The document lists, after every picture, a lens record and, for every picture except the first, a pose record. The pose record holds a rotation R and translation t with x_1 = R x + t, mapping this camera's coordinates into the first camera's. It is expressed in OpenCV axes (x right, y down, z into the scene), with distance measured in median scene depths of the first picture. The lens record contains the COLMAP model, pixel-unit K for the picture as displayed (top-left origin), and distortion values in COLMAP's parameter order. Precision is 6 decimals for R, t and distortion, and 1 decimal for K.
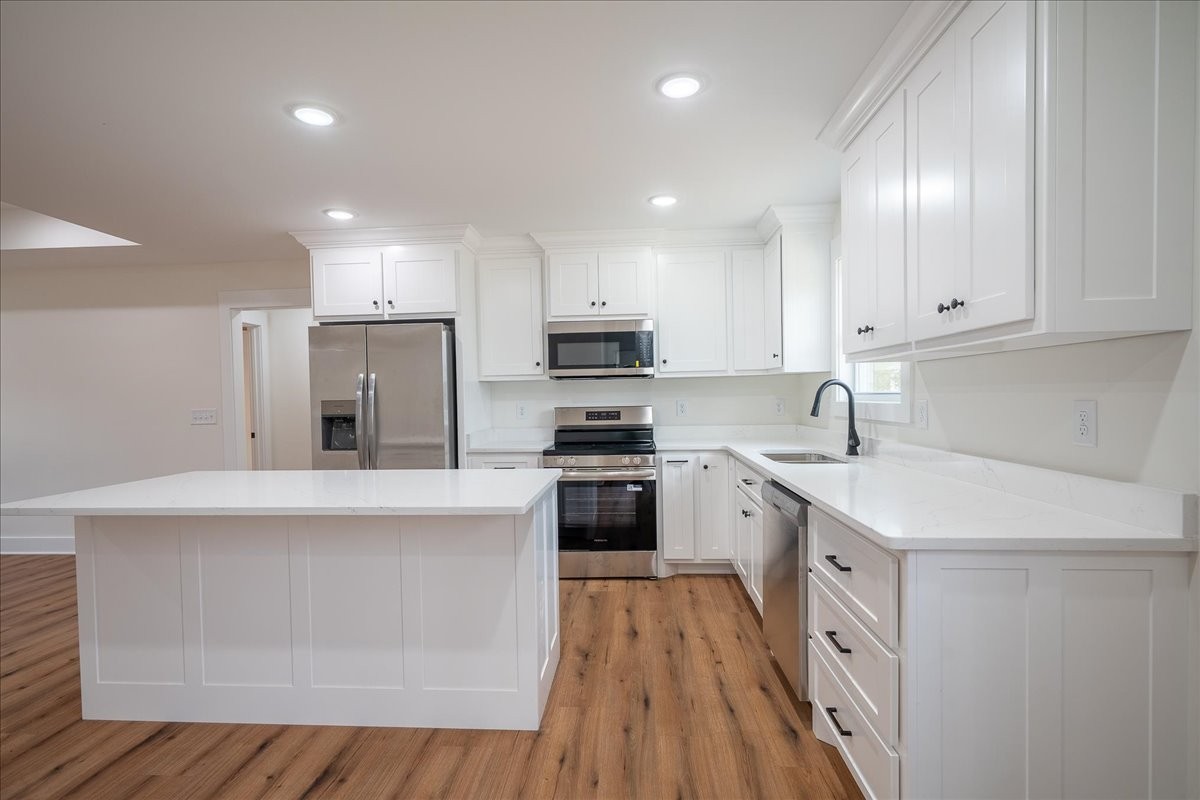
lens RADIAL K [[566.3, 0, 605.8], [0, 566.3, 406.1], [0, 0, 1]] dist [0.003948, 0.000110]
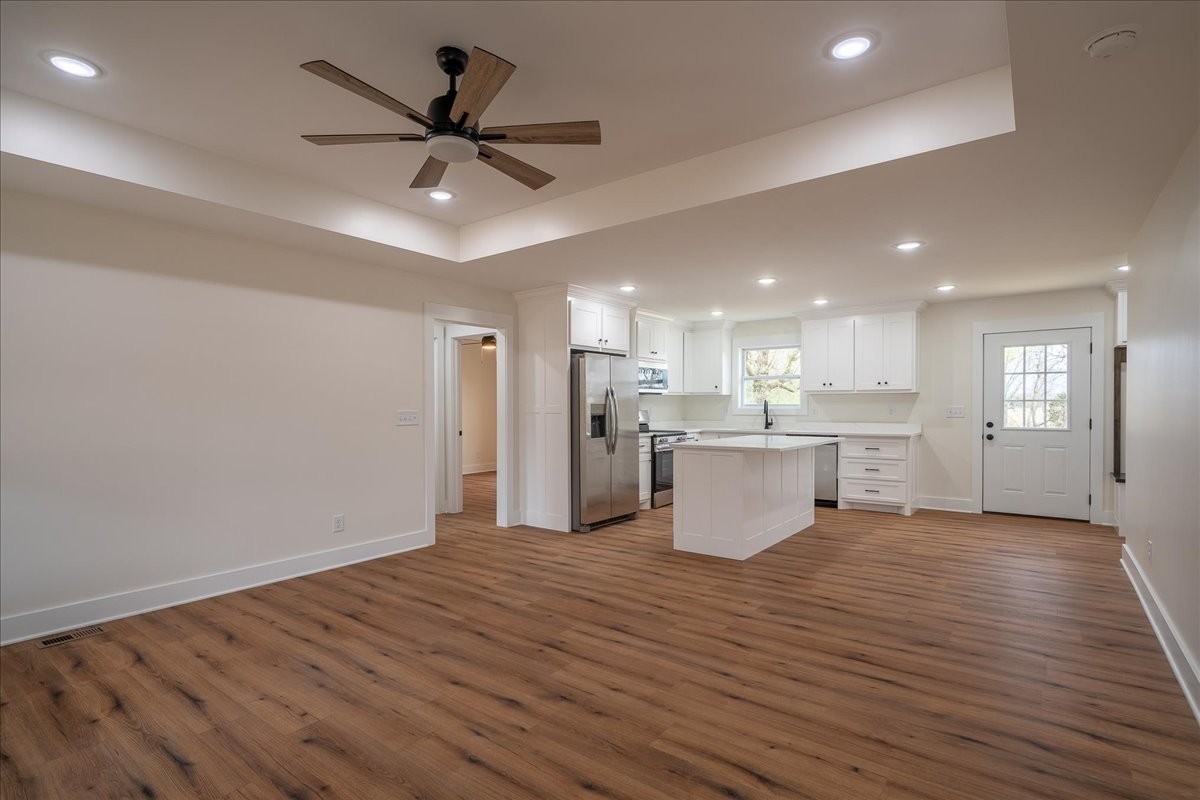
lens RADIAL K [[566.3, 0, 581.6], [0, 566.3, 404.5], [0, 0, 1]] dist [0.003948, 0.000110]
pose [[0.573206, 0.017716, 0.819220, -1.663358], [0.007813, 0.999603, -0.027083, 0.030198], [-0.819374, 0.021925, 0.572840, 0.179583]]
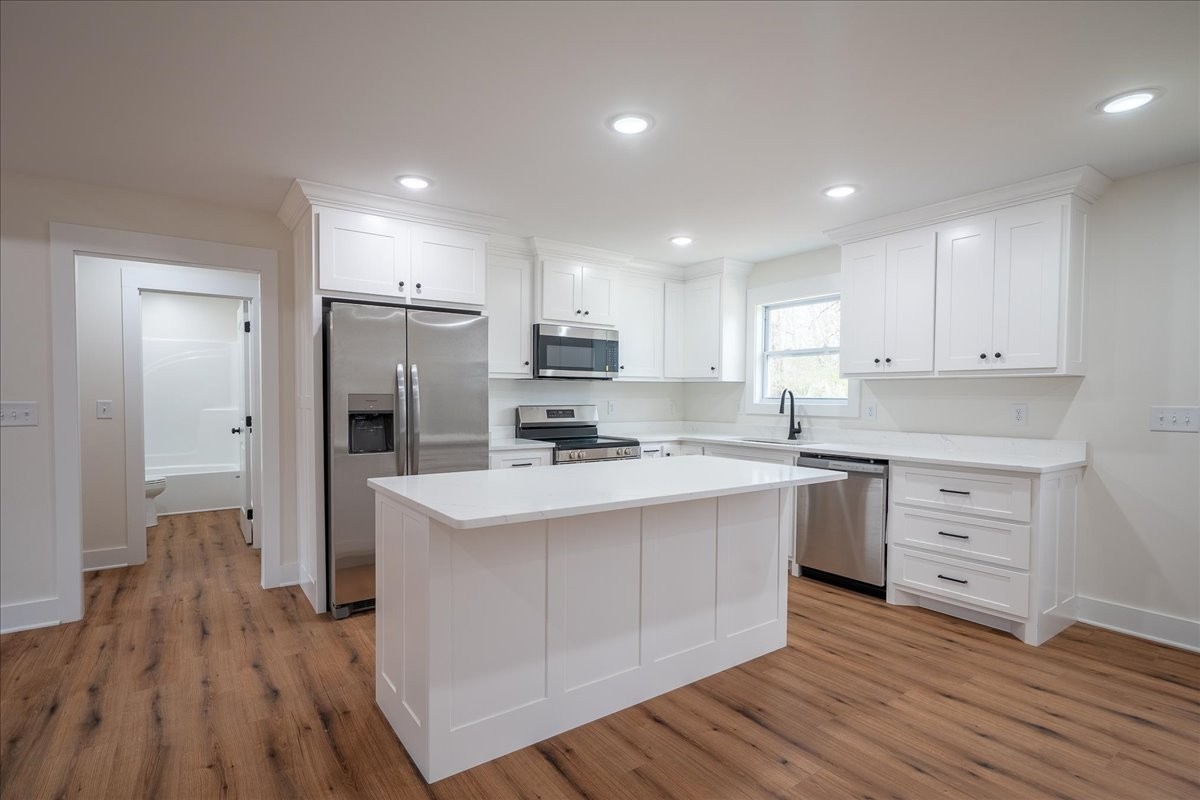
lens RADIAL K [[566.3, 0, 588.8], [0, 566.3, 403.6], [0, 0, 1]] dist [0.003948, 0.000110]
pose [[0.782845, 0.013562, 0.622070, -0.720084], [-0.008402, 0.999902, -0.011225, 0.010585], [-0.622161, 0.003561, 0.782882, 0.131210]]
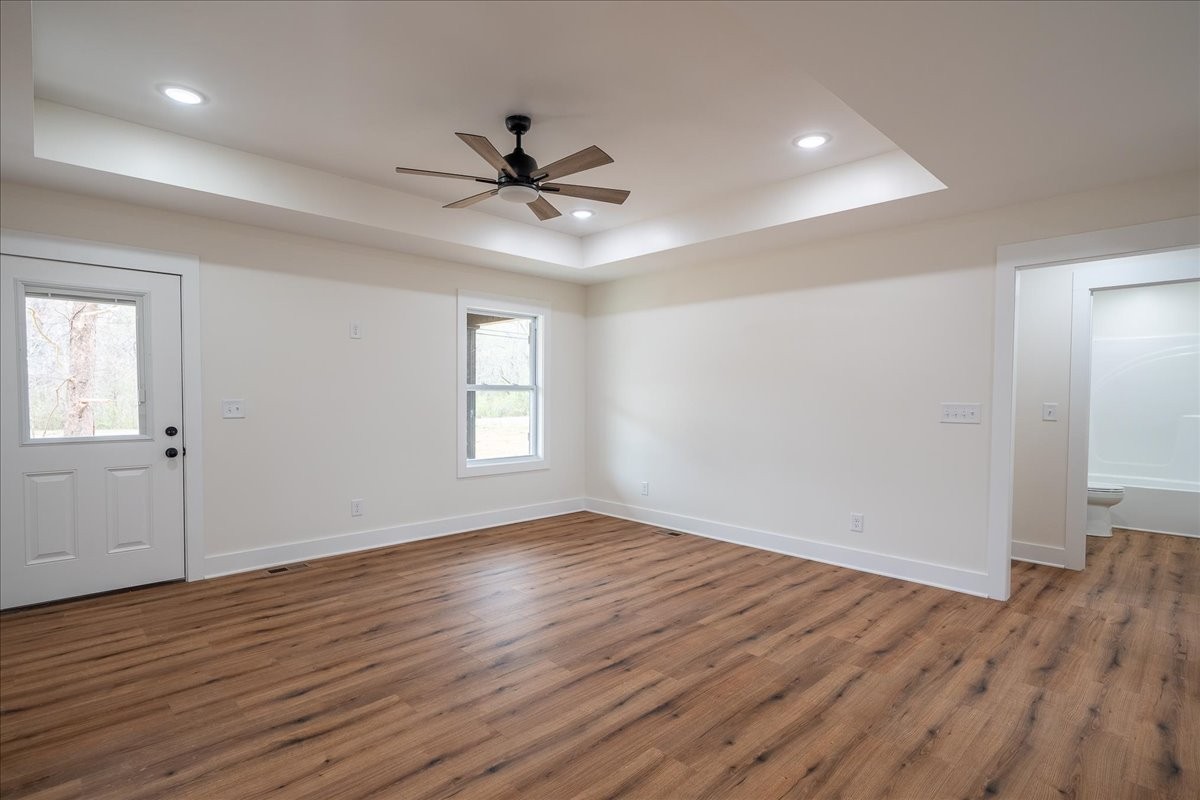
lens RADIAL K [[566.3, 0, 607.4], [0, 566.3, 402.5], [0, 0, 1]] dist [0.003948, 0.000110]
pose [[0.756910, 0.029707, -0.652844, -0.674322], [-0.028794, 0.999512, 0.012098, 0.009930], [0.652885, 0.009641, 0.757396, 0.126680]]
